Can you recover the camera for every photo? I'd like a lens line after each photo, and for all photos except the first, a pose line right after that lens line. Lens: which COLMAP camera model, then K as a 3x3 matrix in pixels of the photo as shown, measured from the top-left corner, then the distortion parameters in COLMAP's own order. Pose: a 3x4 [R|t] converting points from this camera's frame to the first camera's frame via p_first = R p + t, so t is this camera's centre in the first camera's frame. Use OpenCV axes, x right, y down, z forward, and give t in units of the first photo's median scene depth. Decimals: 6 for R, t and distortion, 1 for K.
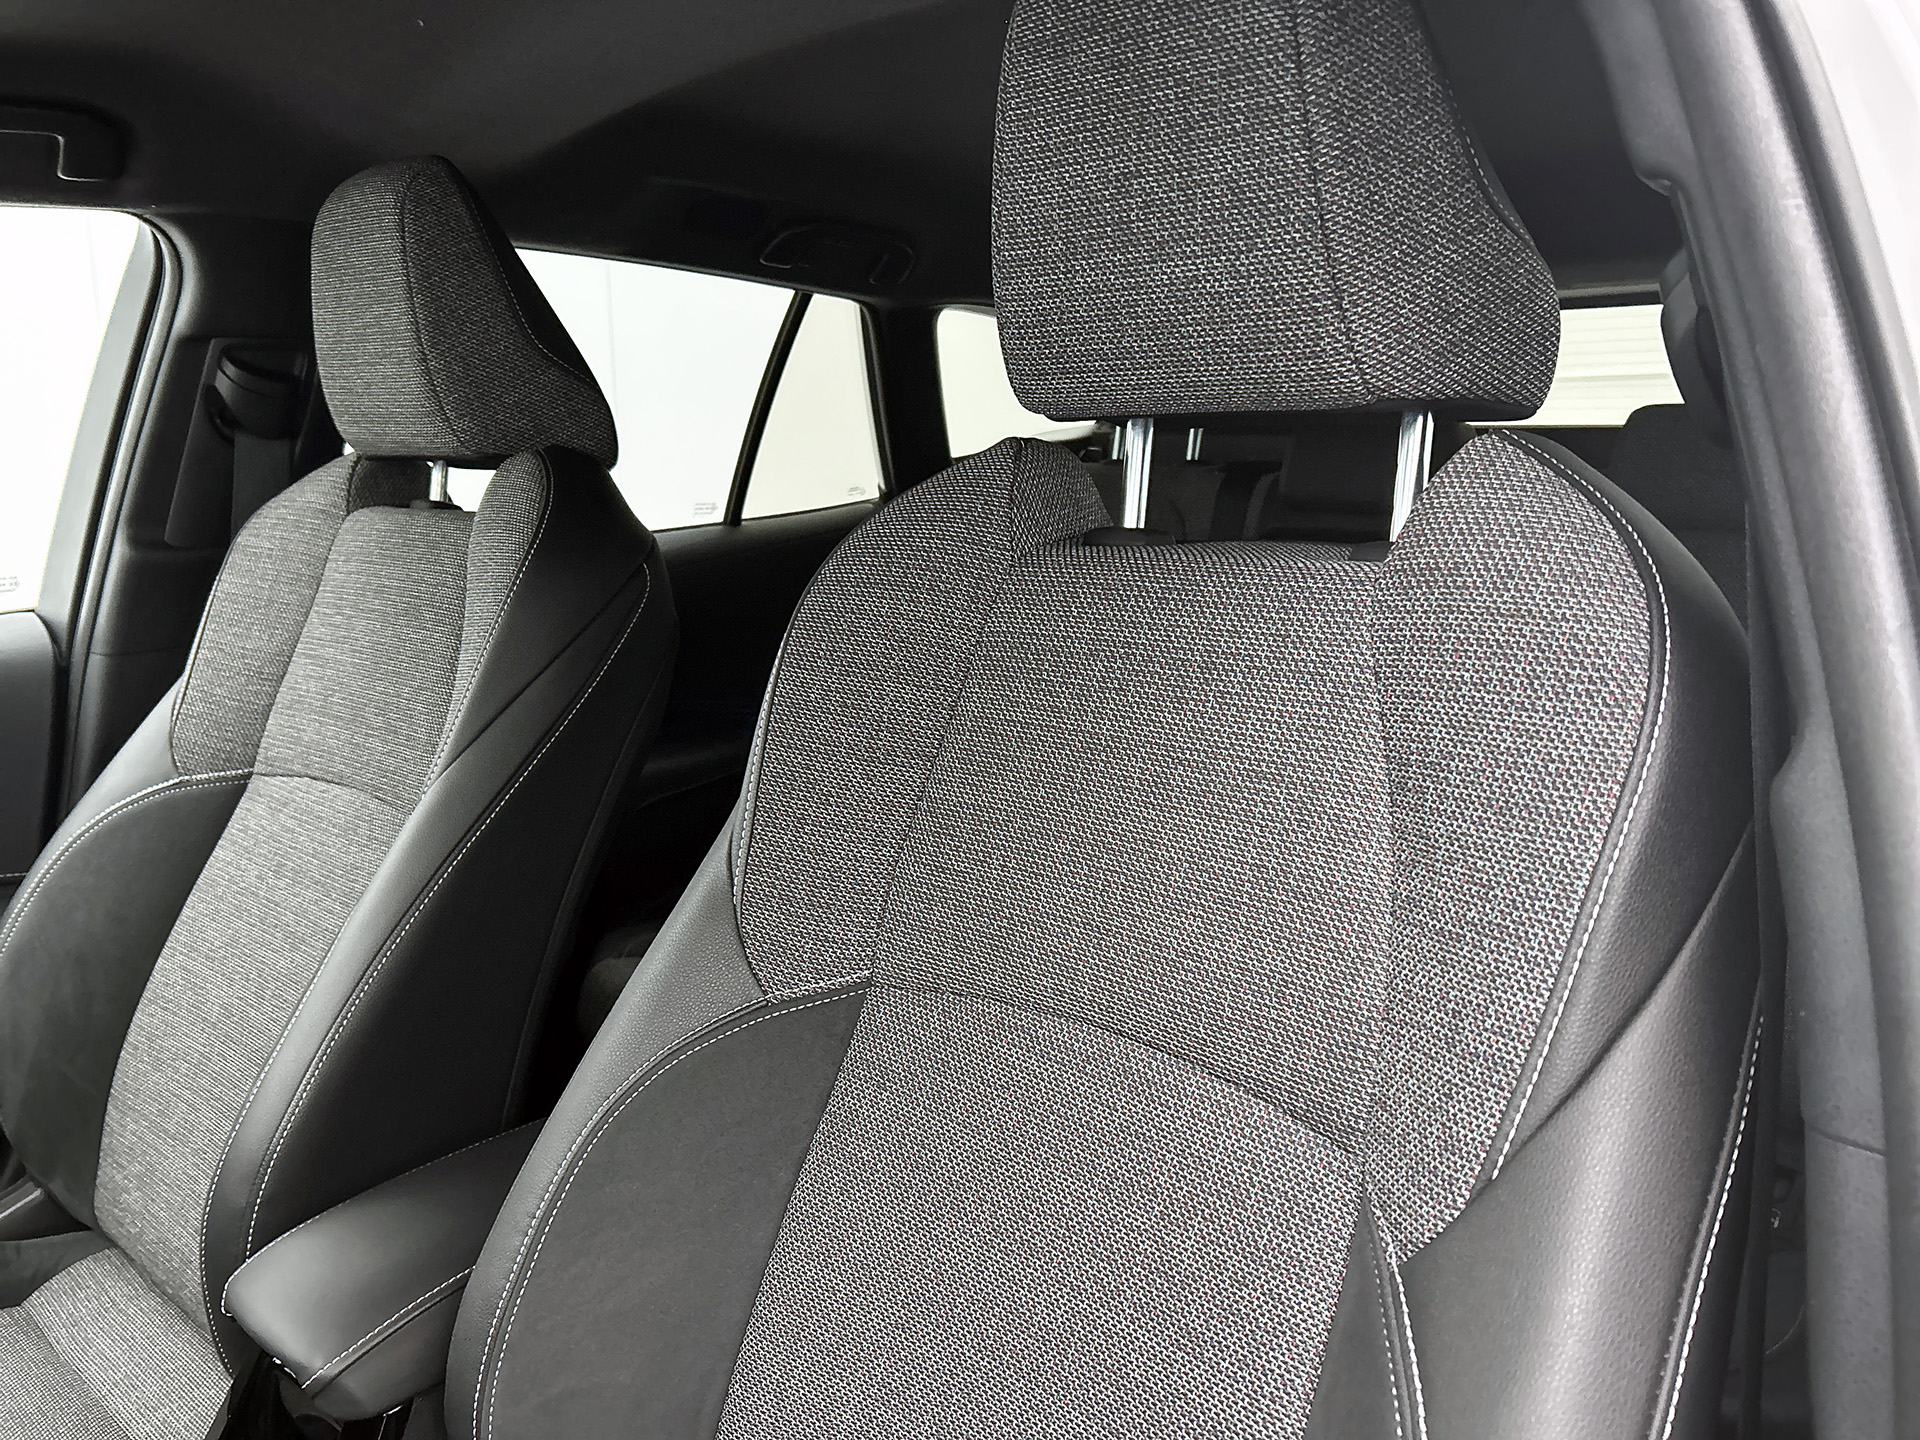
lens RADIAL K [[1462.4, 0, 948.4], [0, 1462.4, 722.2], [0, 0, 1]] dist [0.046601, -0.036614]
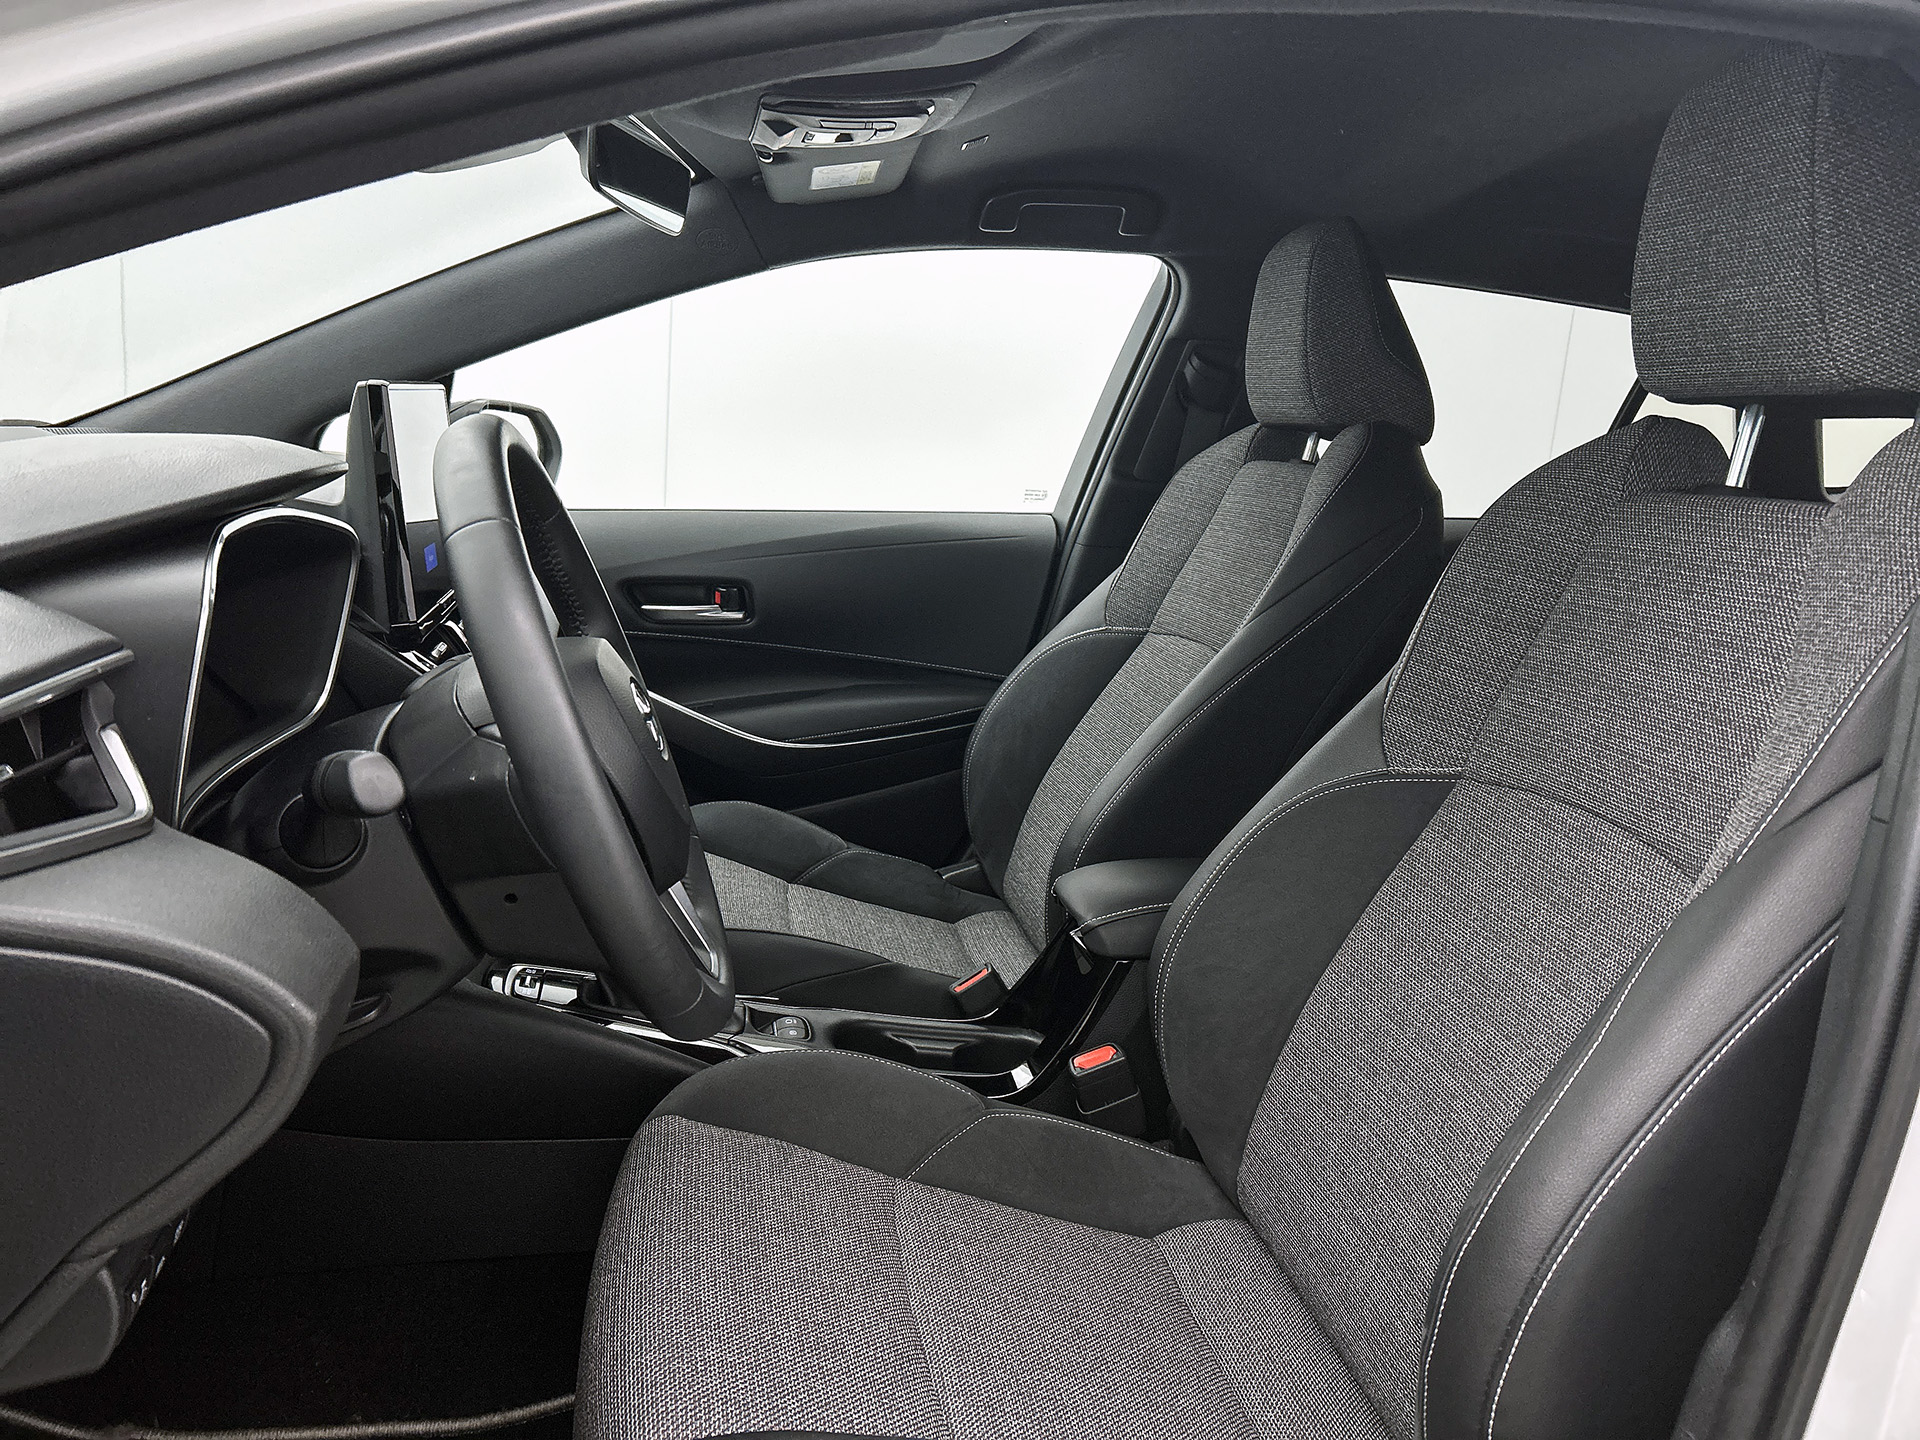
lens RADIAL K [[1462.4, 0, 948.4], [0, 1462.4, 722.2], [0, 0, 1]] dist [0.046601, -0.036614]
pose [[0.796338, 0.191306, -0.573801, 0.255641], [-0.205404, 0.977821, 0.040940, 0.116735], [0.568906, 0.085258, 0.817971, -0.344628]]
